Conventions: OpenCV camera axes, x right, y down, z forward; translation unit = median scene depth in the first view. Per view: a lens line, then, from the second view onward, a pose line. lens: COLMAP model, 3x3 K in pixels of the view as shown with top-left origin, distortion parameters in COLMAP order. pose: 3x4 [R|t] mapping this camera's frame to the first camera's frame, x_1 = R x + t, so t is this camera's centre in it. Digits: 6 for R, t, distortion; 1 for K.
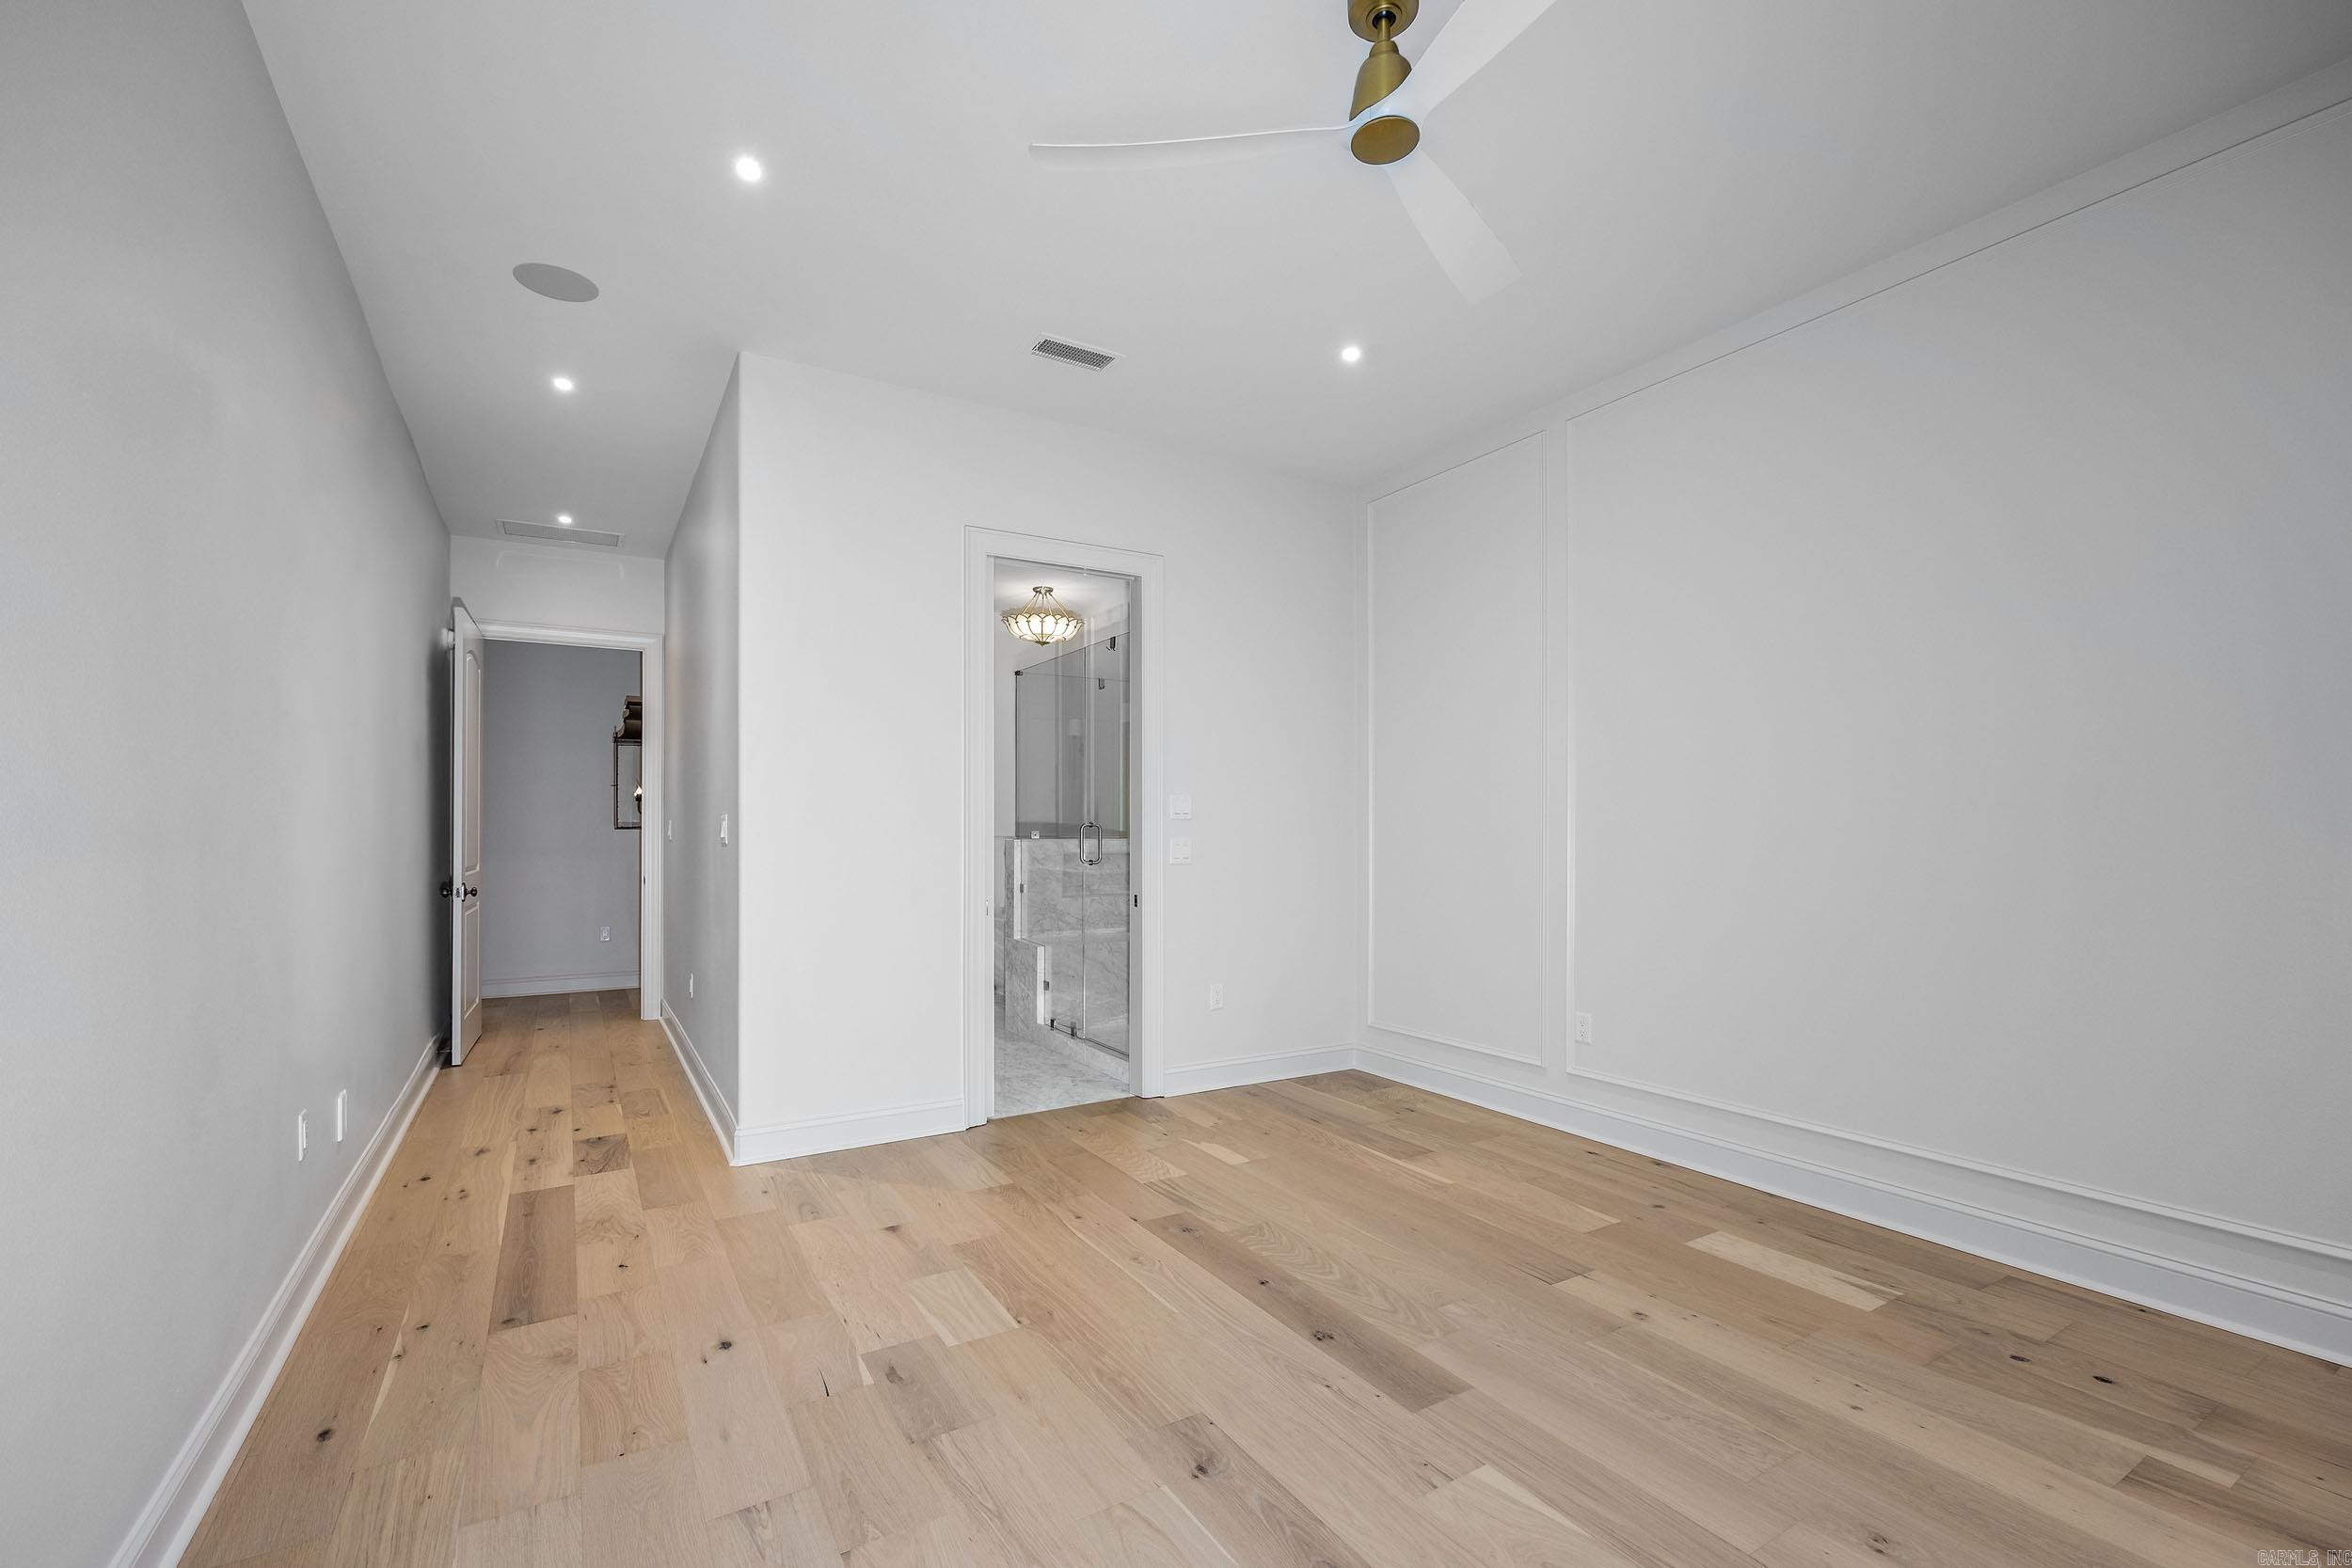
lens RADIAL K [[970.4, 0, 1176.7], [0, 970.4, 828.3], [0, 0, 1]] dist [0.000098, 0.000011]
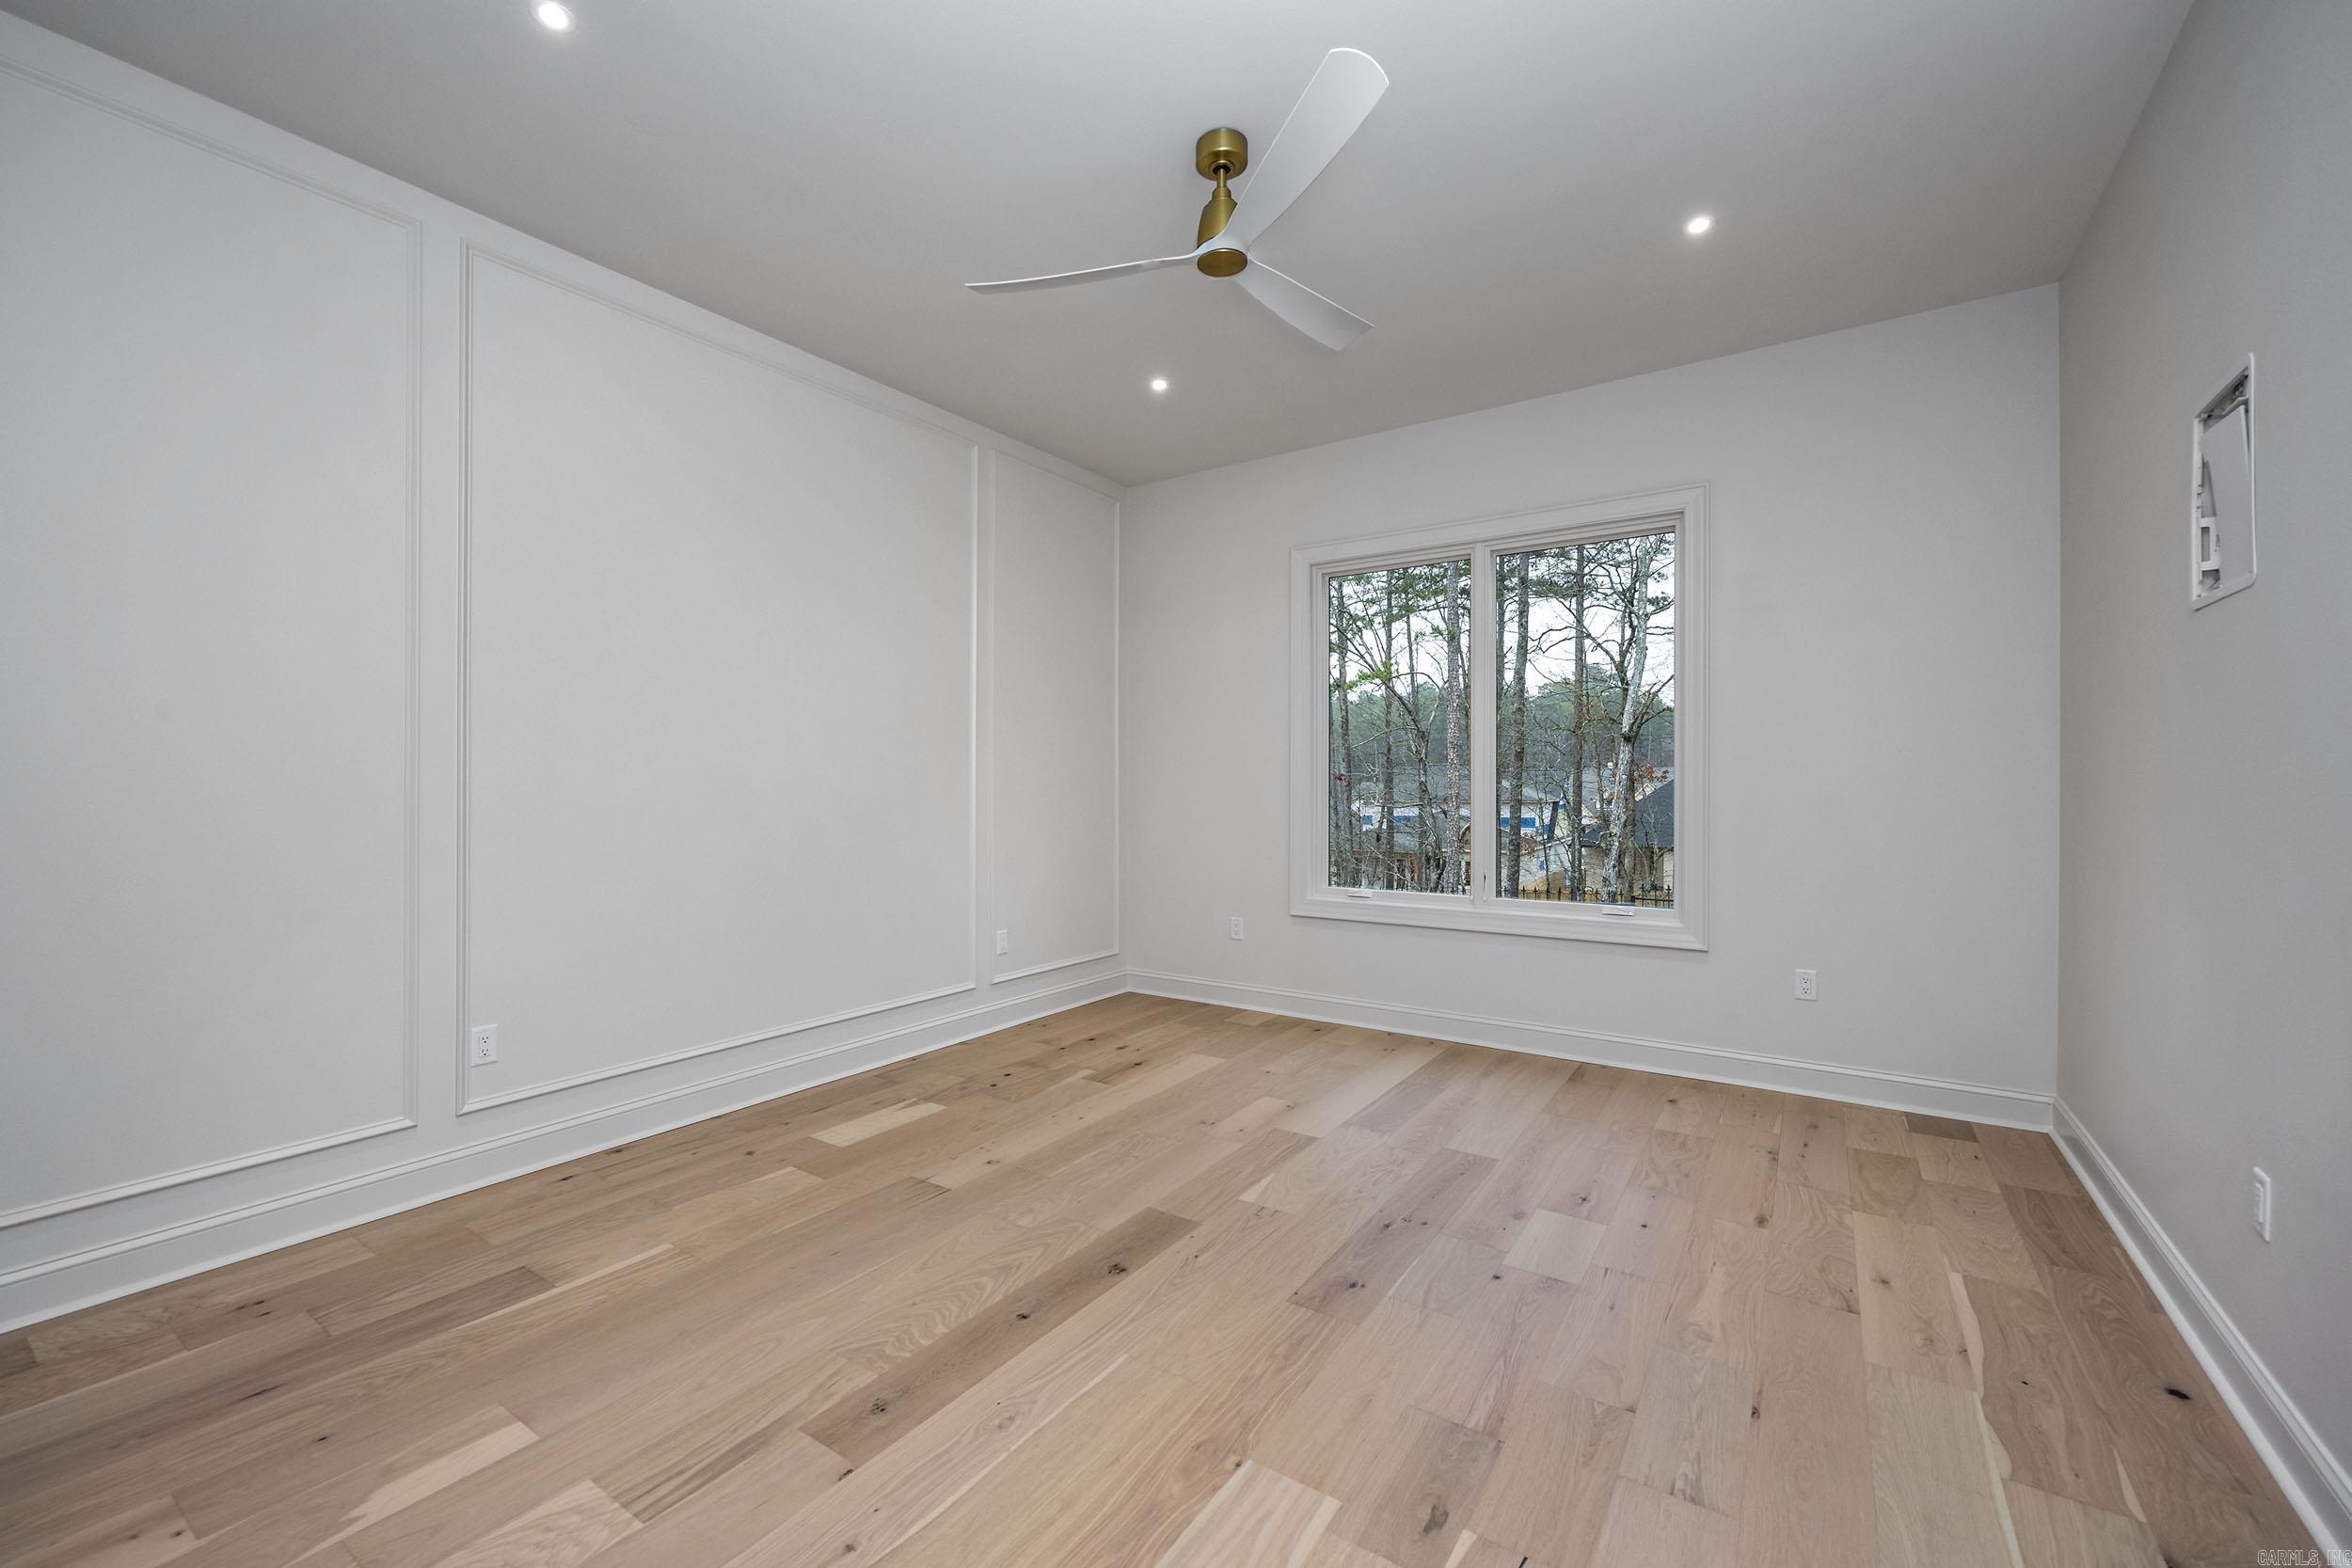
lens RADIAL K [[907.8, 0, 1185.6], [0, 907.8, 775.1], [0, 0, 1]] dist [-0.000146, 0.000101]
pose [[-0.389095, 0.011257, 0.921129, -0.699279], [0.000612, 0.999928, -0.011961, 0.004628], [-0.921198, -0.004090, -0.389074, 1.175843]]
